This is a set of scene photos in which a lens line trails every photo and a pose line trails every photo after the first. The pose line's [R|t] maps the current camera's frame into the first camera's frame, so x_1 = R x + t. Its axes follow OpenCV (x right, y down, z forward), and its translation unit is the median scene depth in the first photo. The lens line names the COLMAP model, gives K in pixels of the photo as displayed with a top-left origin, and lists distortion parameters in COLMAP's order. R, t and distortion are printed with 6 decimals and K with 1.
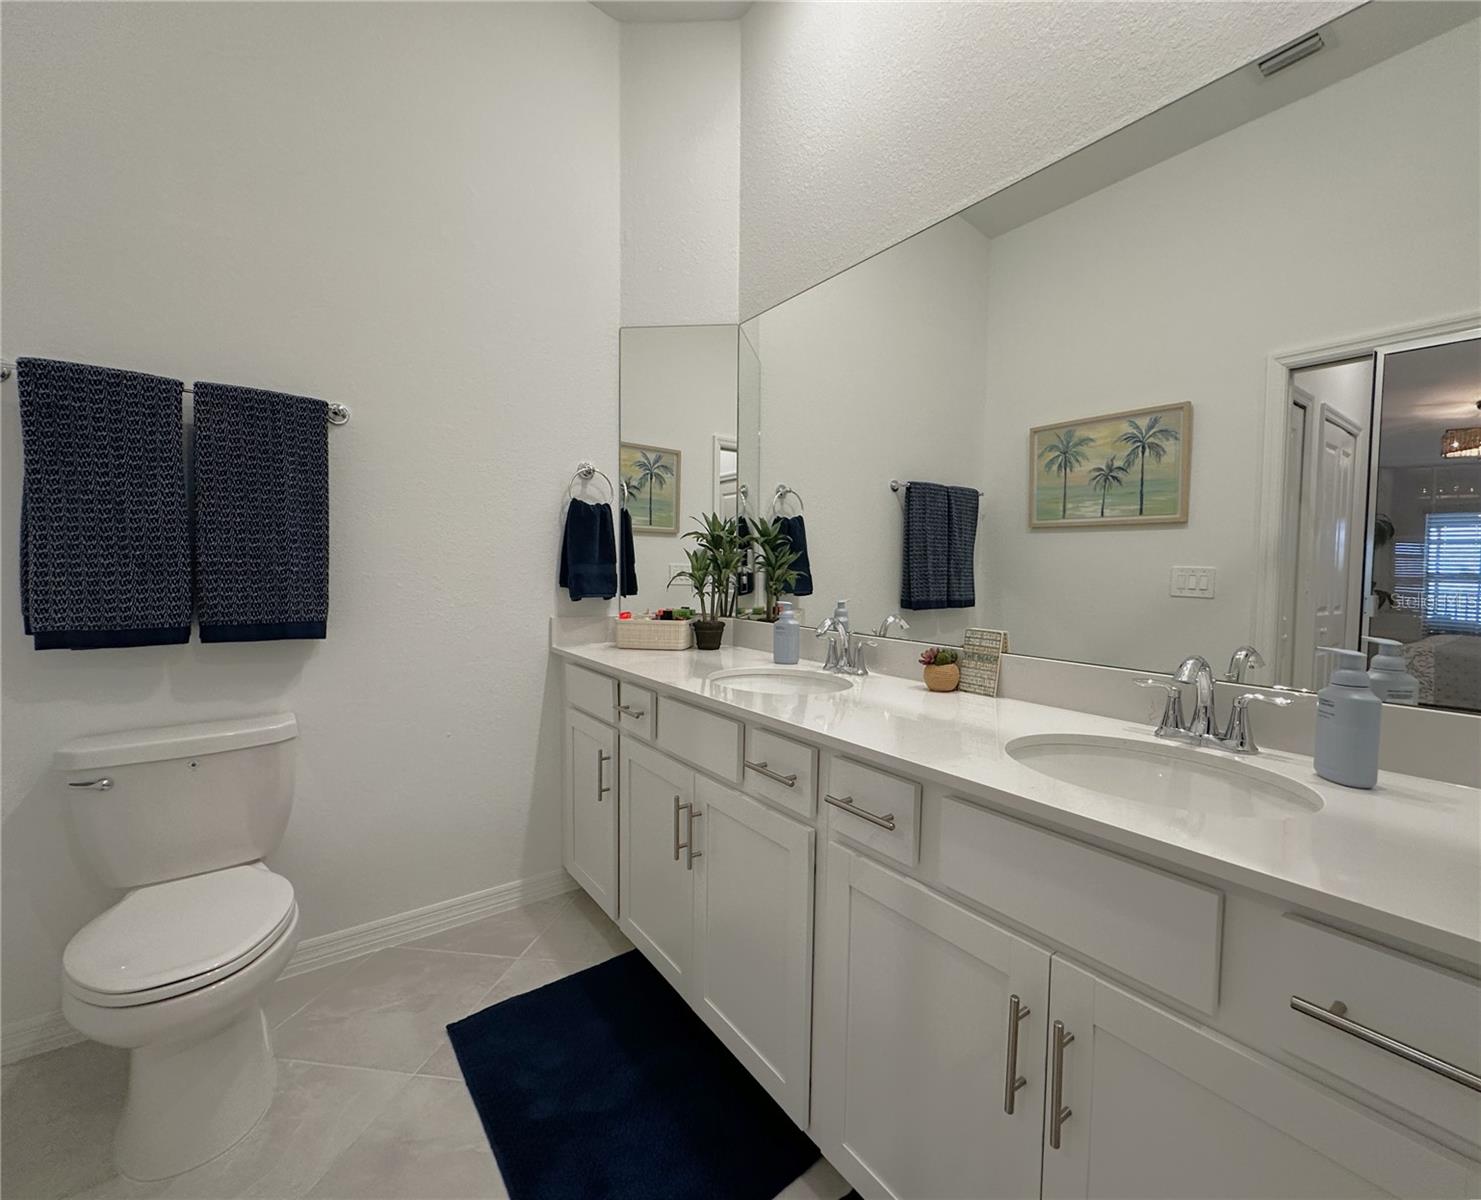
lens RADIAL K [[635.4, 0, 770.2], [0, 635.4, 580.8], [0, 0, 1]] dist [0.000167, -0.000022]
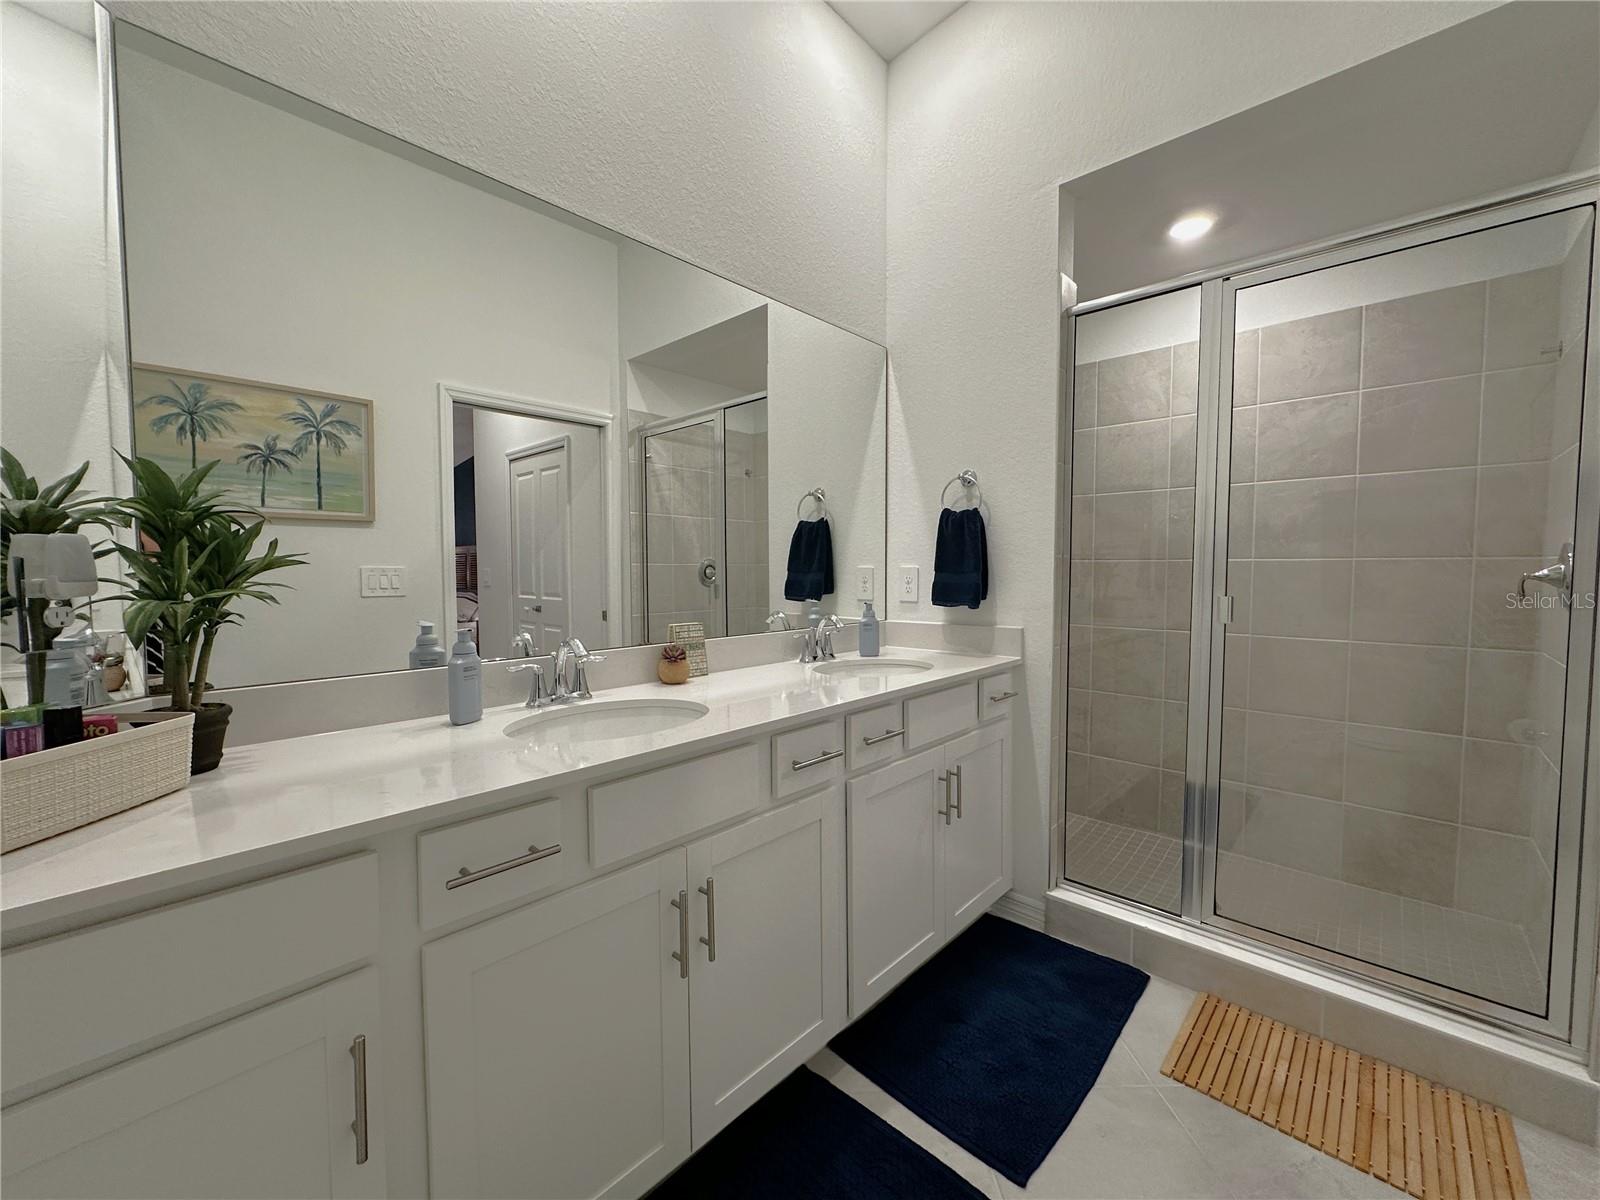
lens RADIAL K [[651.1, 0, 797.0], [0, 651.1, 598.3], [0, 0, 1]] dist [-0.001708, 0.000139]
pose [[-0.153464, -0.061027, 0.986268, -0.438987], [0.024559, 0.997547, 0.065547, -0.022232], [-0.987849, 0.034281, -0.151589, 0.477809]]
